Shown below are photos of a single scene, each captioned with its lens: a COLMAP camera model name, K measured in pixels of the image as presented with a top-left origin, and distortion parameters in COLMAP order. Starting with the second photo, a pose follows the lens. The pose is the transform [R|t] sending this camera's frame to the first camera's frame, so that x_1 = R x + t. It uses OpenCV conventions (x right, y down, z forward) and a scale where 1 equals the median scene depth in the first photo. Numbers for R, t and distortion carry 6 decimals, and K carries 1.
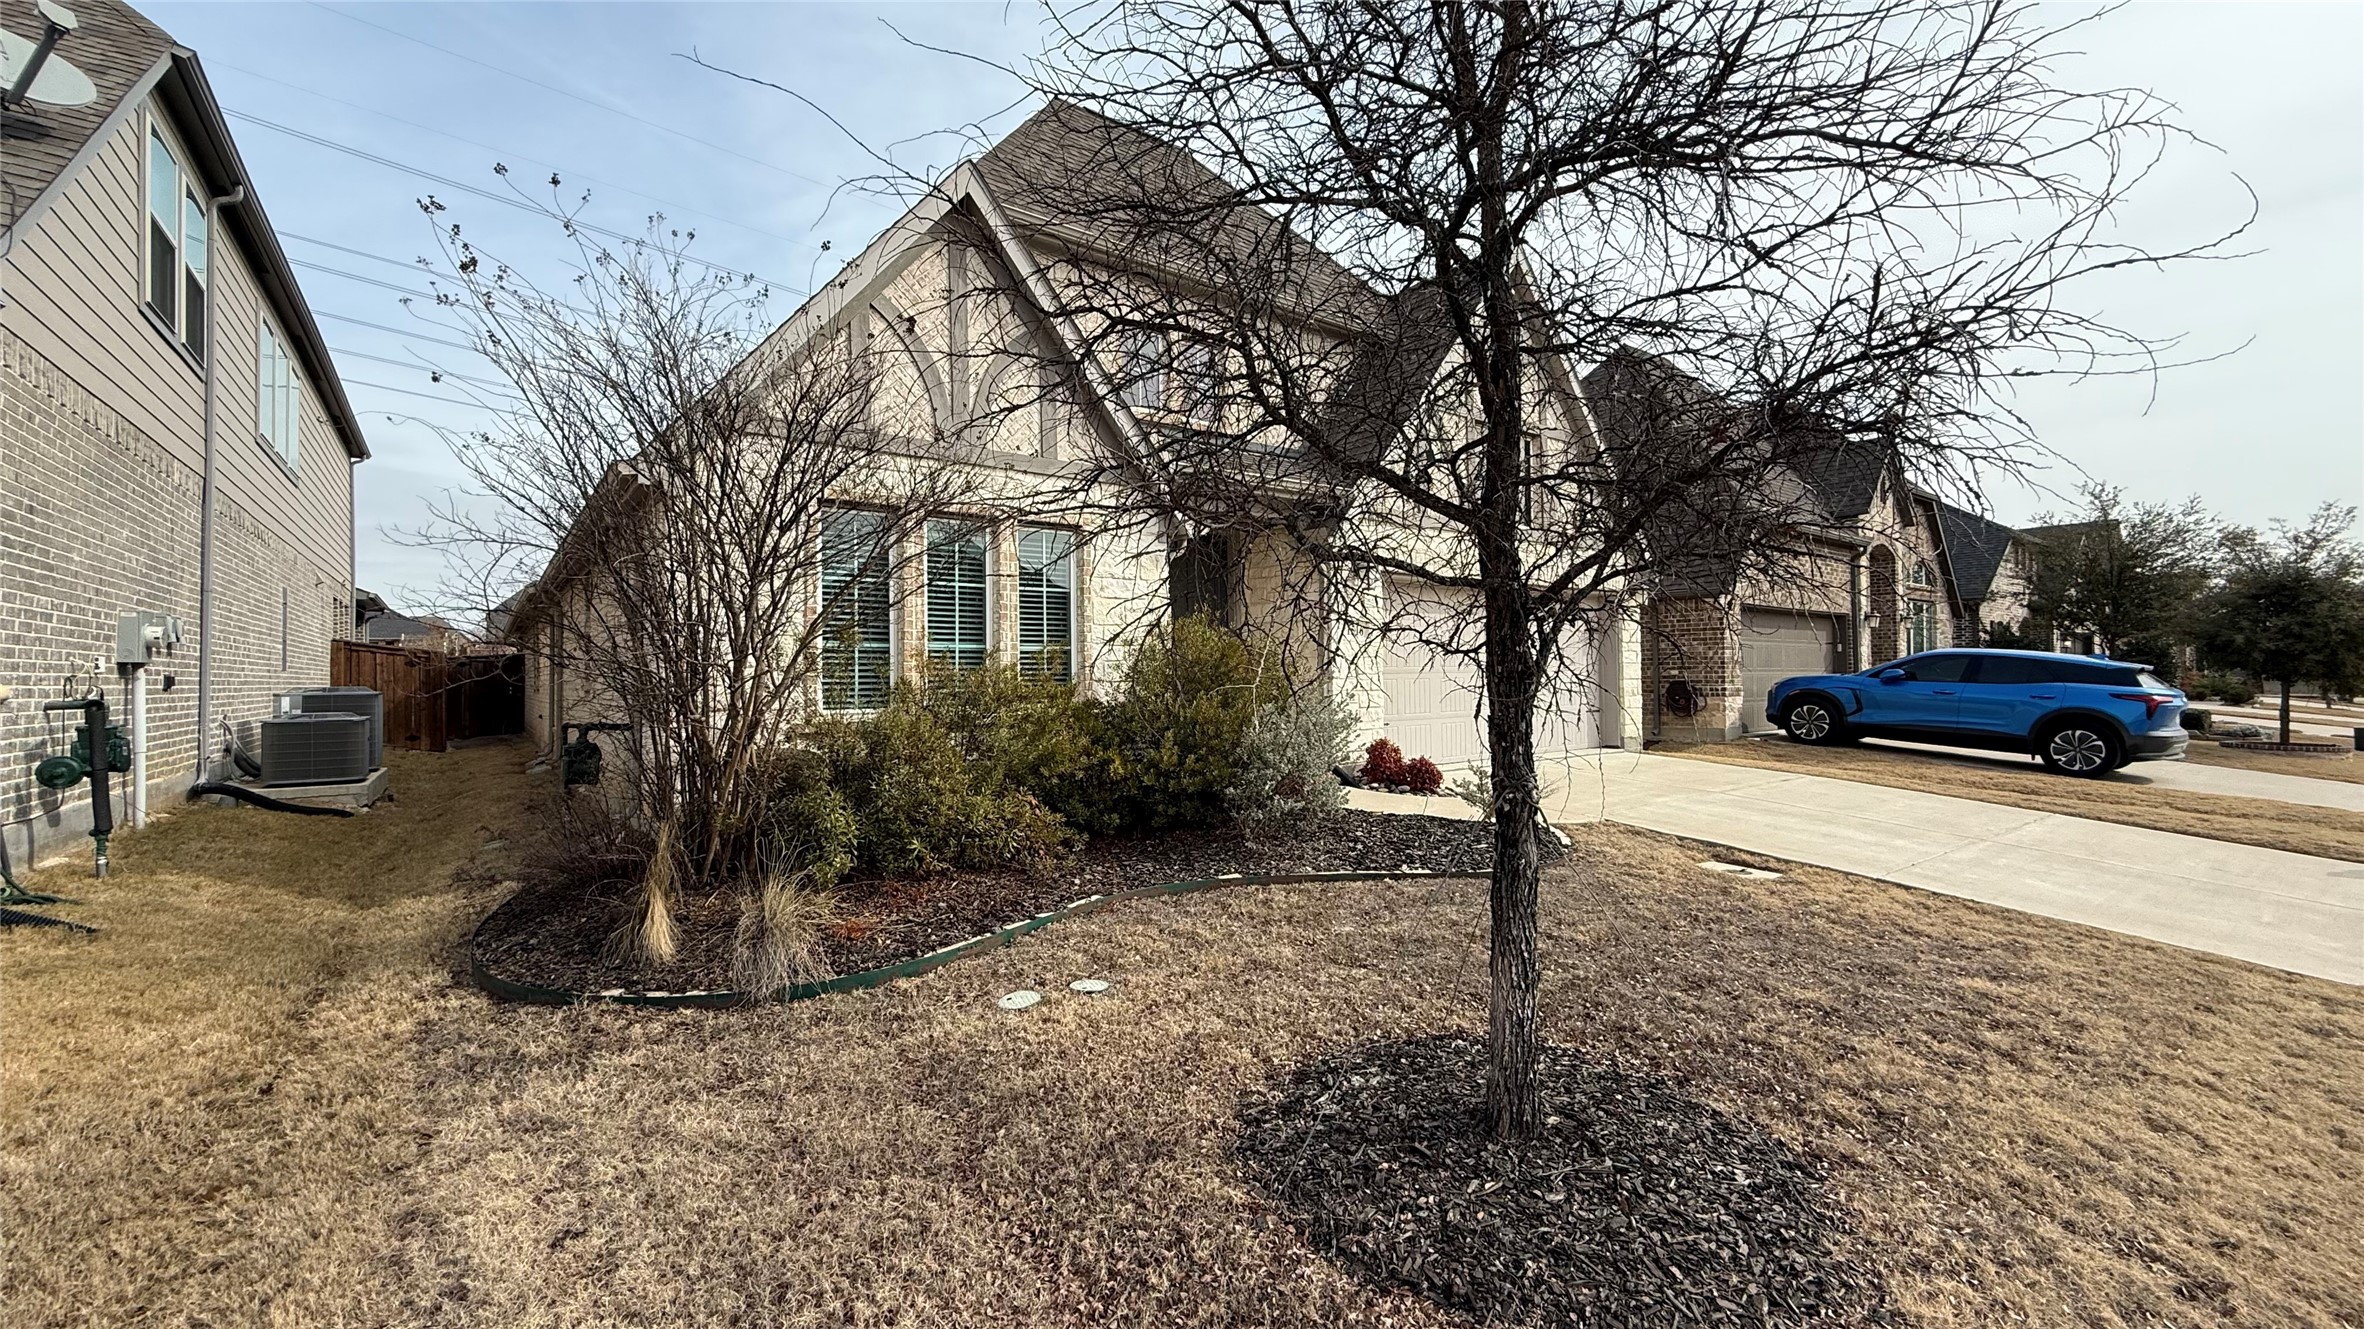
lens RADIAL K [[931.3, 0, 1182.0], [0, 931.3, 664.5], [0, 0, 1]] dist [-0.001255, -0.000271]
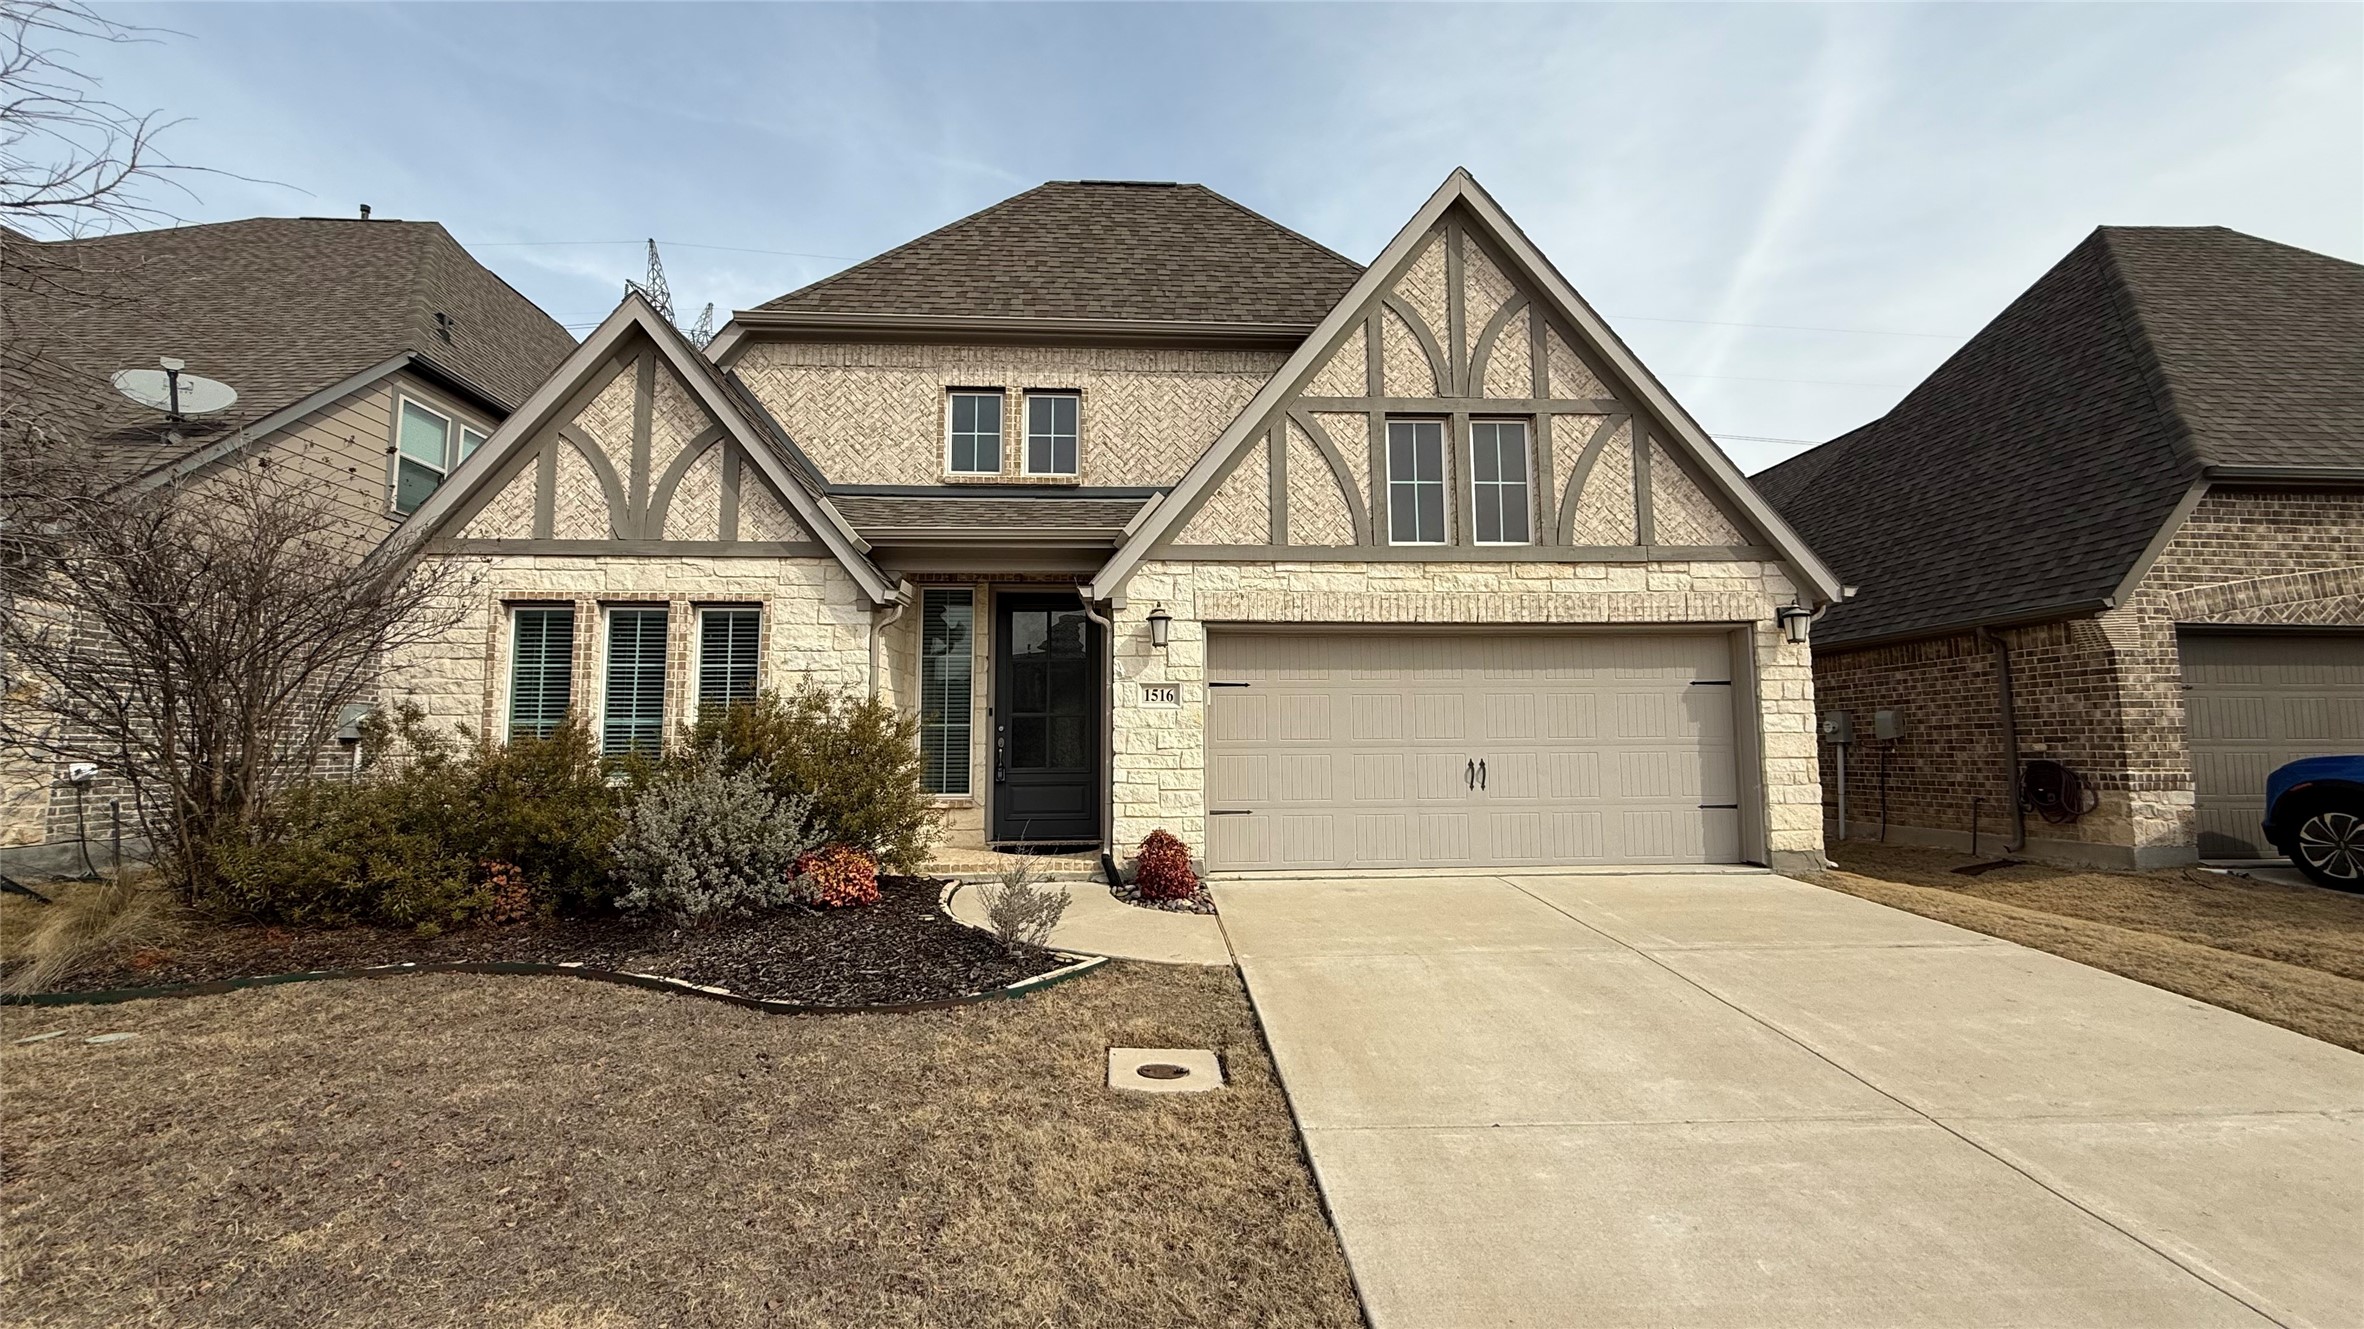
lens RADIAL K [[931.3, 0, 1182.0], [0, 931.3, 664.5], [0, 0, 1]] dist [-0.001255, -0.000271]
pose [[0.834002, -0.042906, -0.550091, 0.491824], [0.002556, 0.997262, -0.073910, -0.002146], [0.551756, 0.060235, 0.831827, 0.239982]]
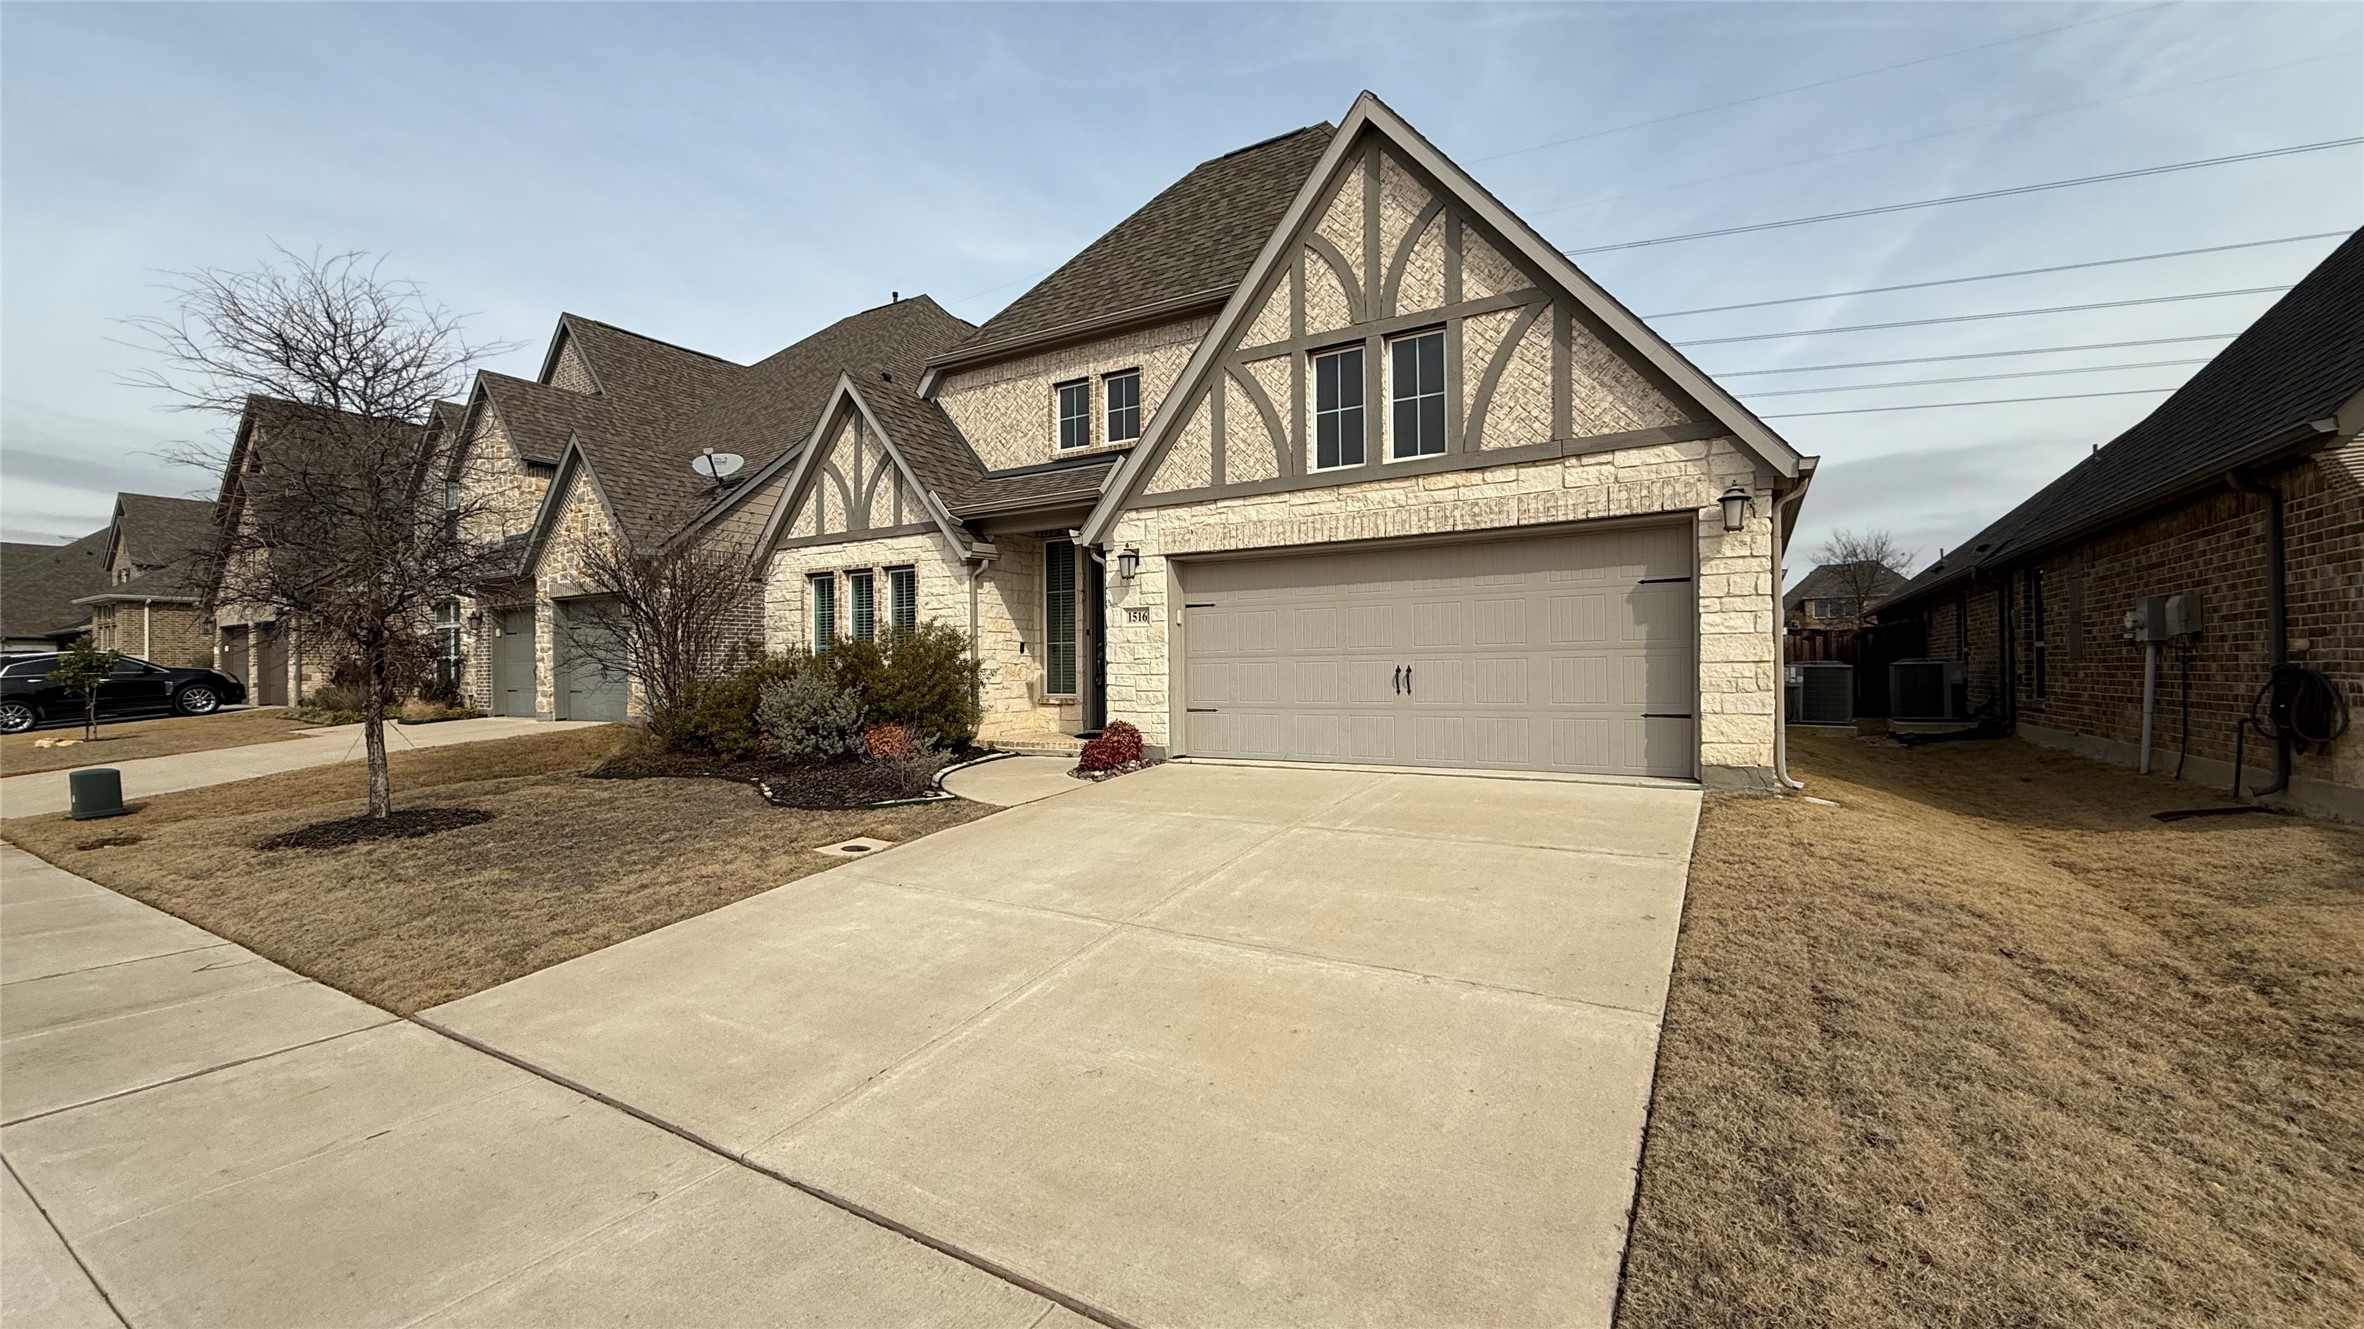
lens RADIAL K [[931.3, 0, 1182.0], [0, 931.3, 664.5], [0, 0, 1]] dist [-0.001255, -0.000271]
pose [[0.383909, 0.003501, -0.923364, 0.875541], [0.018850, 0.999755, 0.011628, 0.004175], [0.923178, -0.021870, 0.383749, 0.480497]]
